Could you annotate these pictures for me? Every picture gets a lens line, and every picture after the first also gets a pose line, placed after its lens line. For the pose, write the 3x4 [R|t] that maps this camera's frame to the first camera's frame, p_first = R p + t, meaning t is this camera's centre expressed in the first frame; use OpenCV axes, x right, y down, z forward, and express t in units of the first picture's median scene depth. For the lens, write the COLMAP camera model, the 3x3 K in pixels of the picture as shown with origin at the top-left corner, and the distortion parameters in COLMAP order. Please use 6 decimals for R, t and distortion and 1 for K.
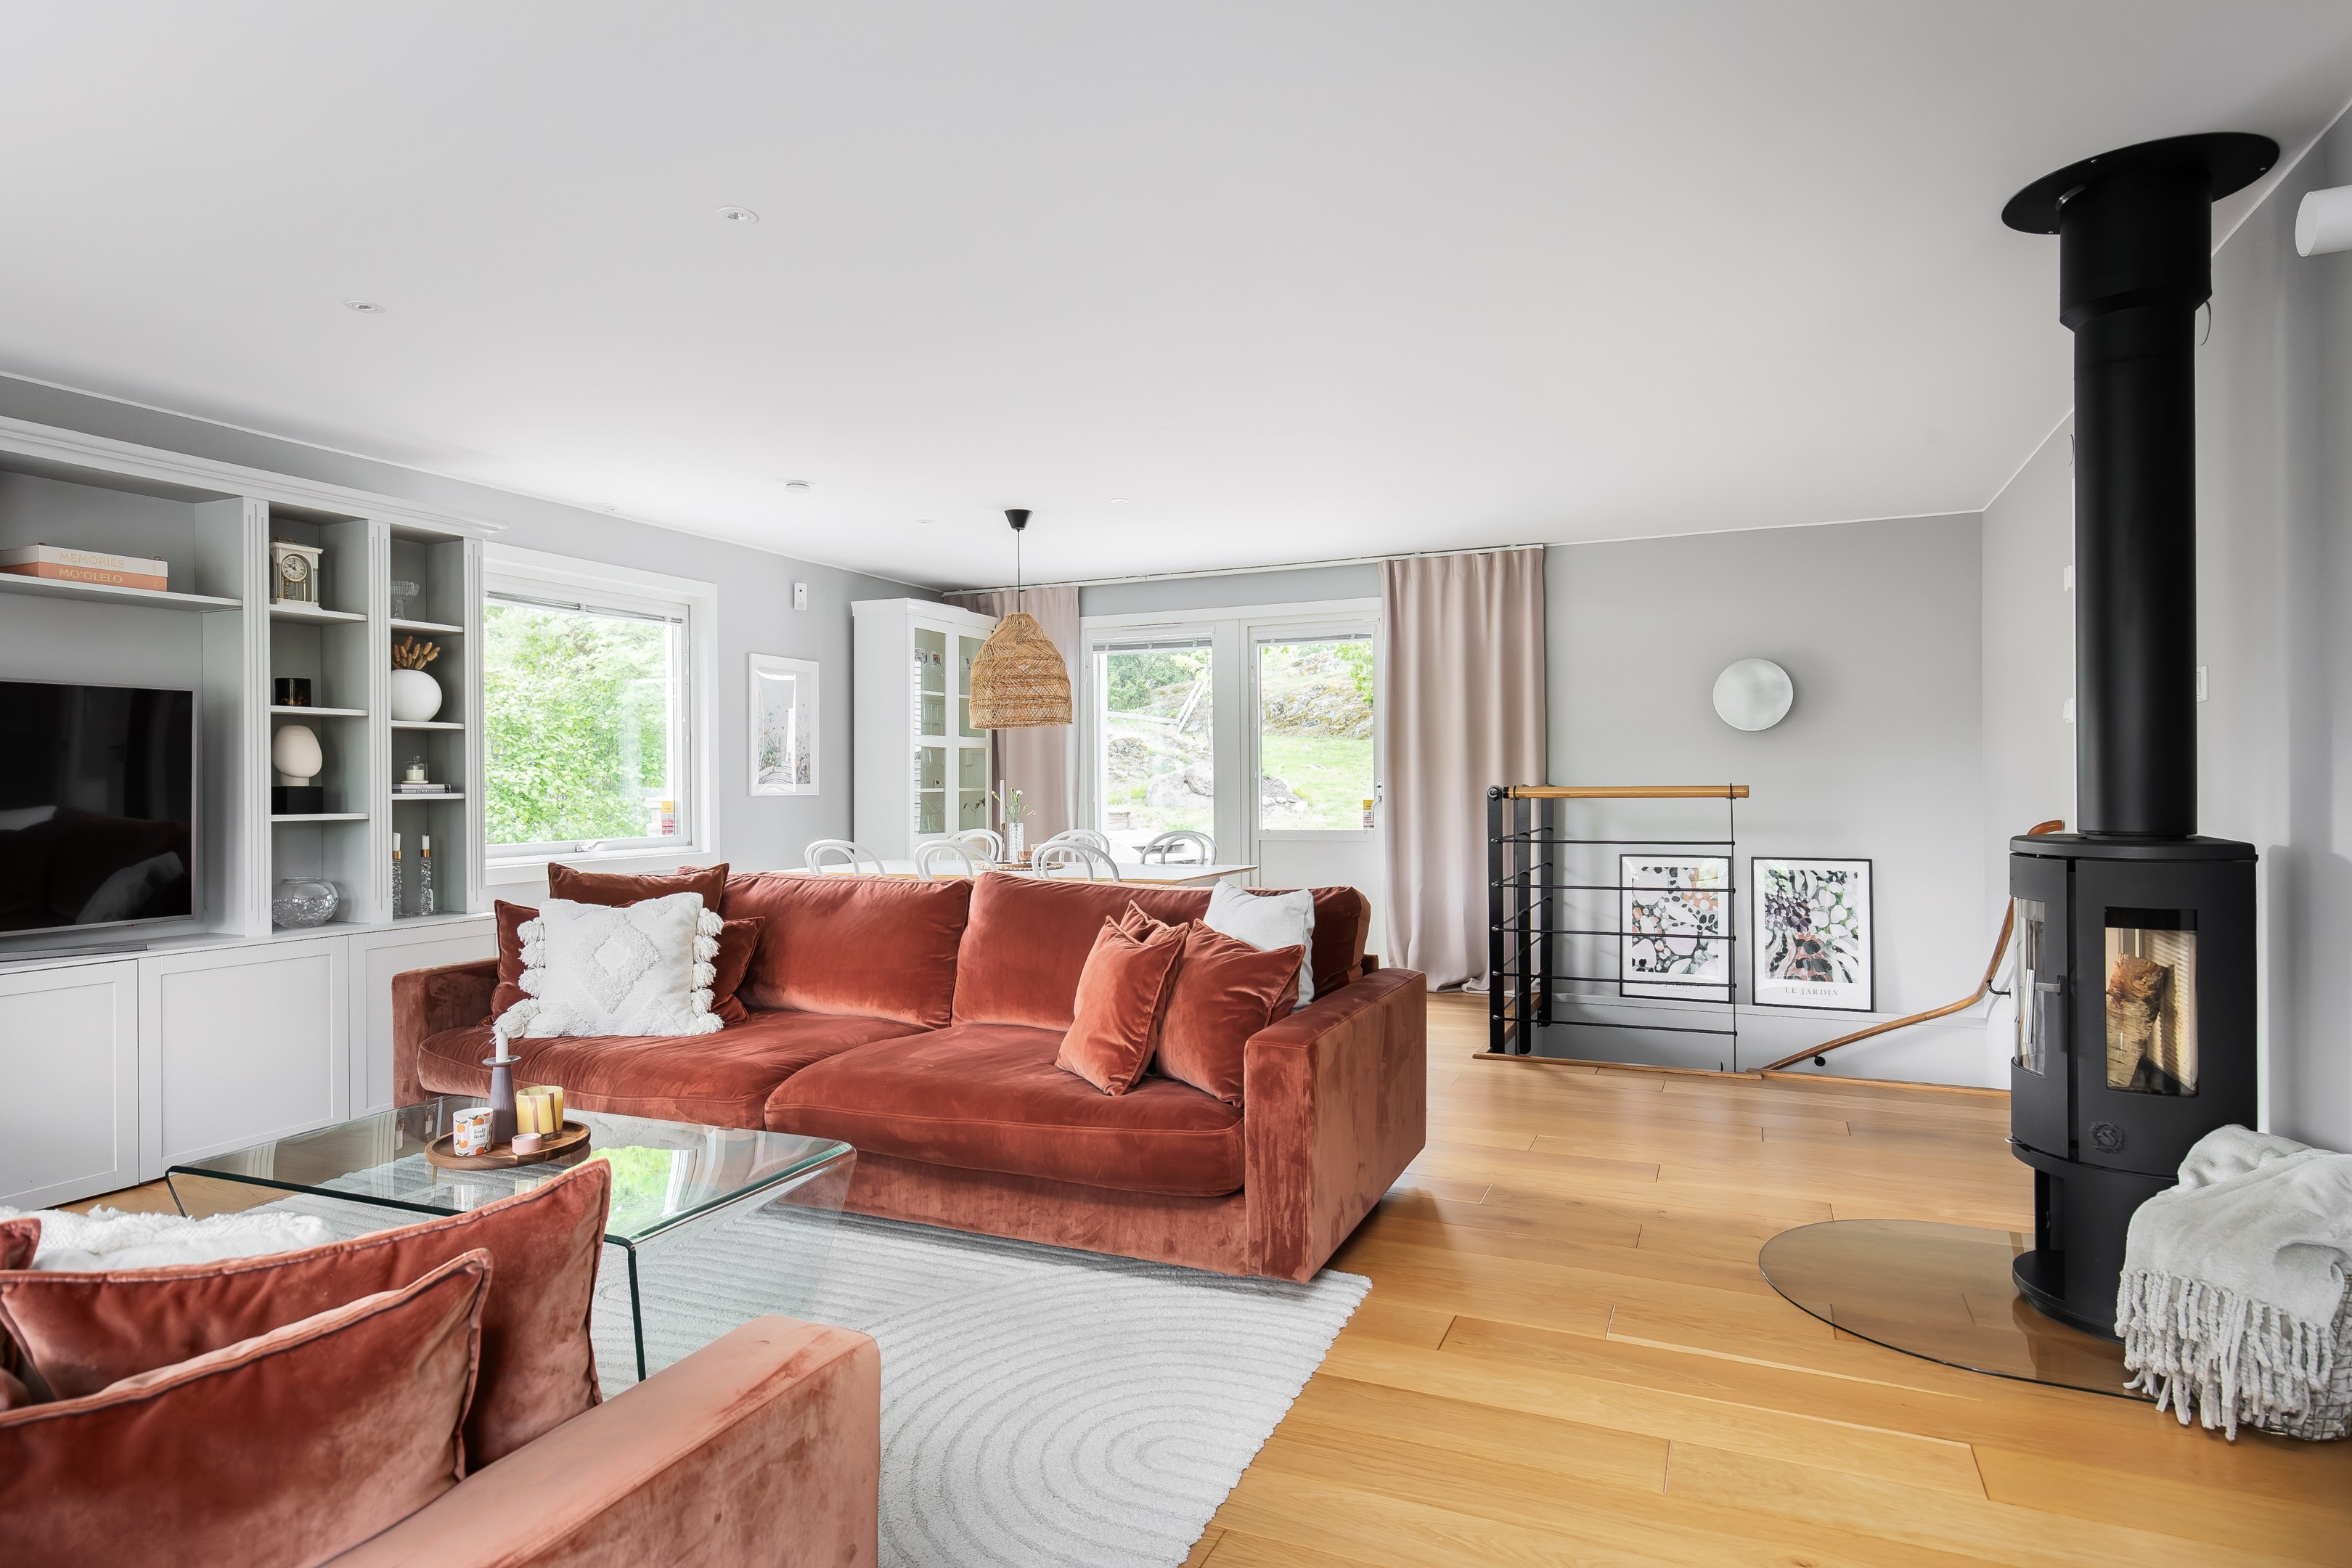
lens RADIAL K [[1292.2, 0, 1173.9], [0, 1292.2, 783.6], [0, 0, 1]] dist [0.005858, -0.001993]
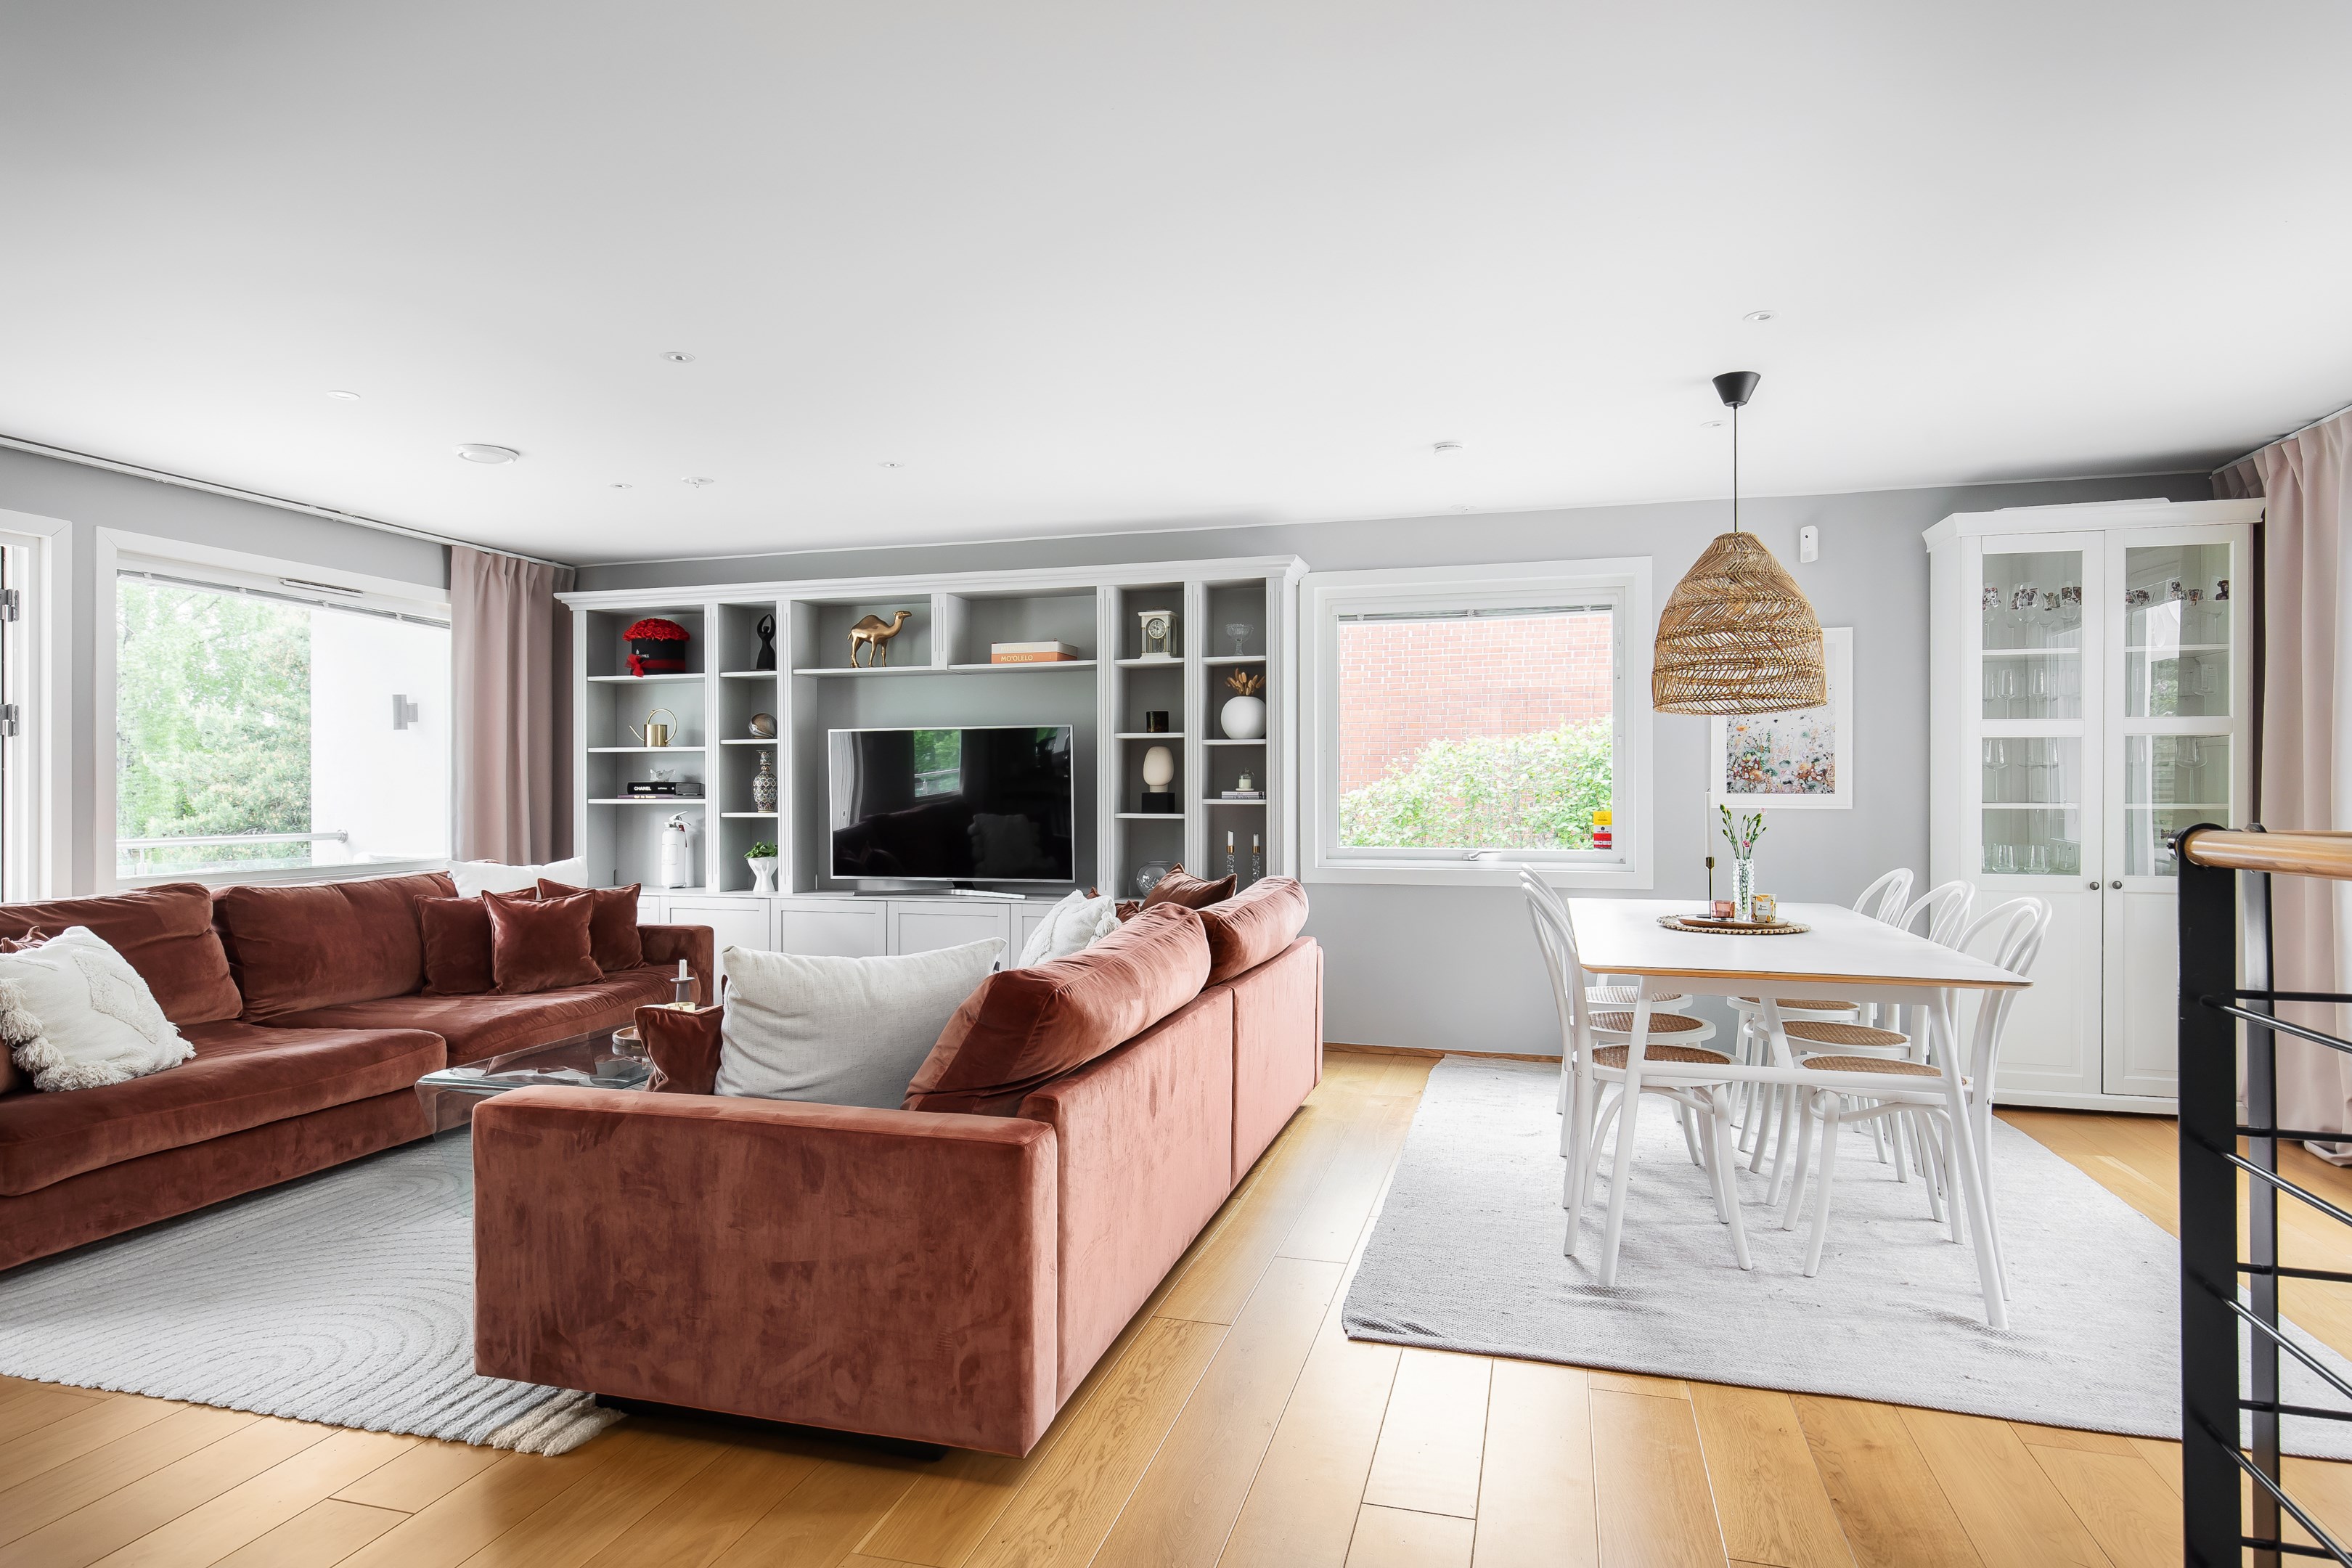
lens RADIAL K [[1292.2, 0, 1173.7], [0, 1292.2, 781.0], [0, 0, 1]] dist [0.005858, -0.001993]
pose [[0.133710, 0.000437, -0.991020, 0.445842], [-0.002852, 0.999996, 0.000056, -0.006937], [0.991016, 0.002819, 0.133711, 0.584626]]
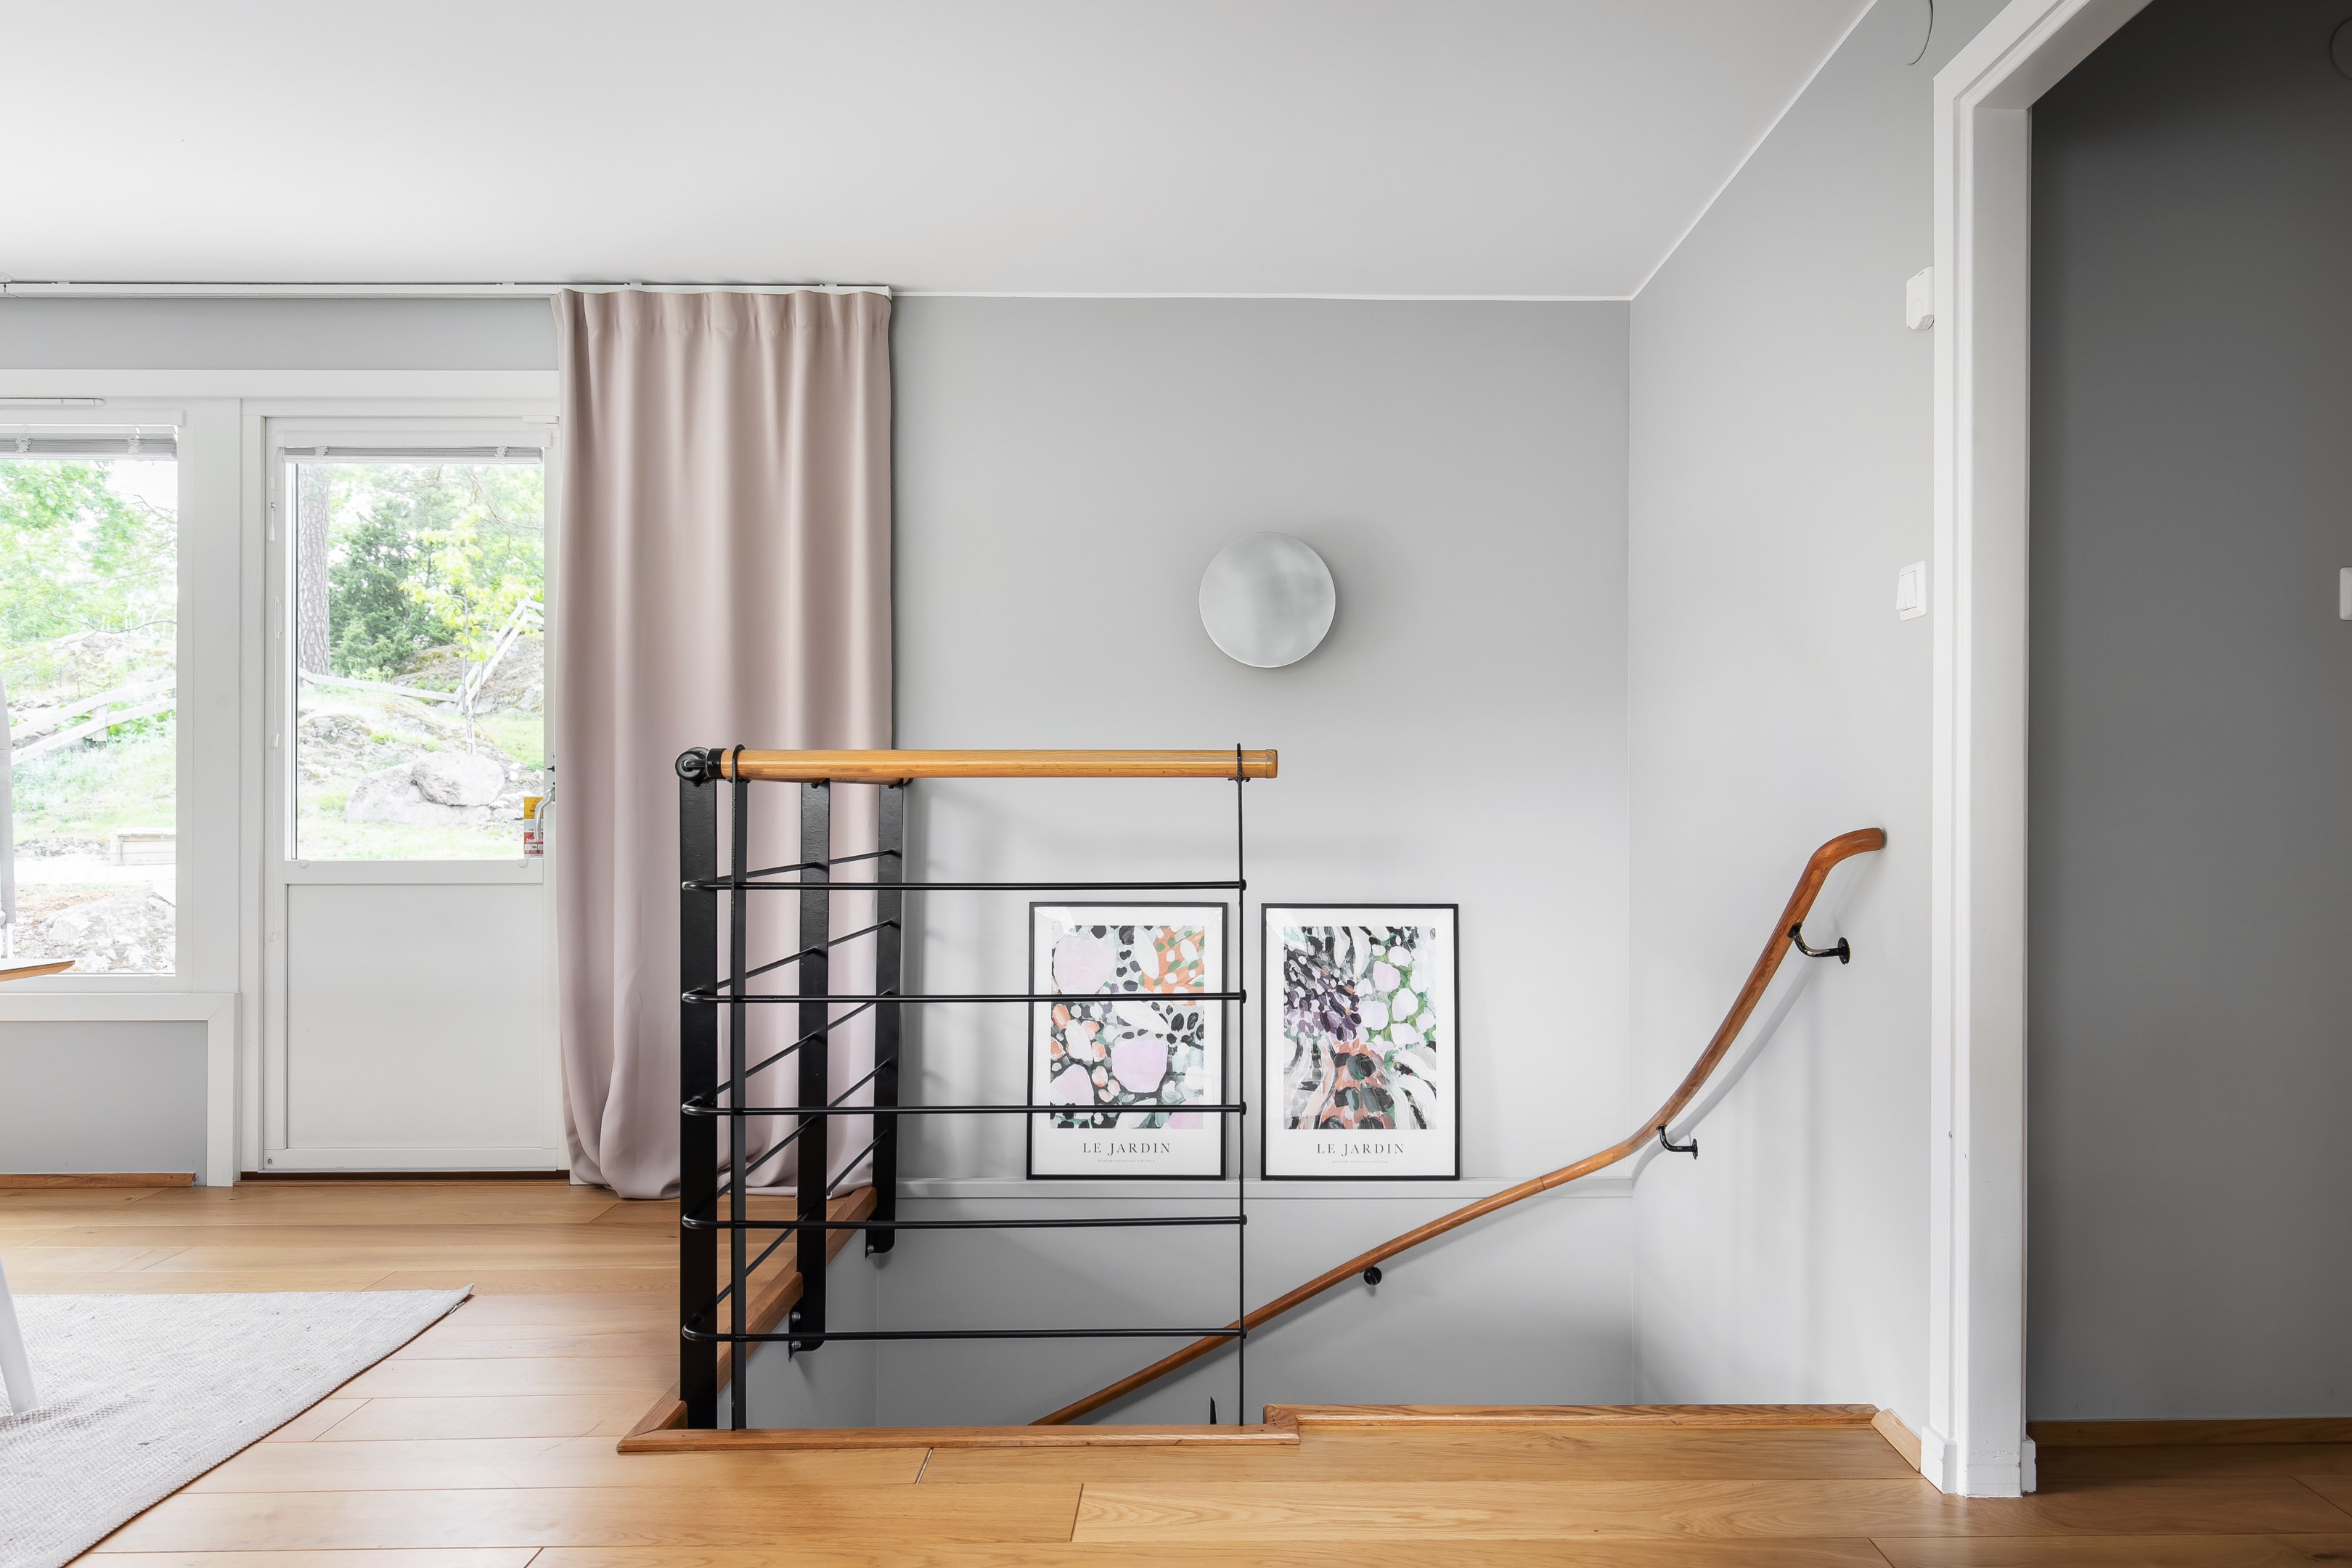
lens RADIAL K [[1577.6, 0, 1247.5], [0, 1577.6, 781.7], [0, 0, 1]] dist [-0.000317, 0.000960]
pose [[0.908930, 0.011936, 0.416777, 0.168755], [-0.007348, 0.999893, -0.012612, 0.014413], [-0.416883, 0.008401, 0.908921, 0.410544]]
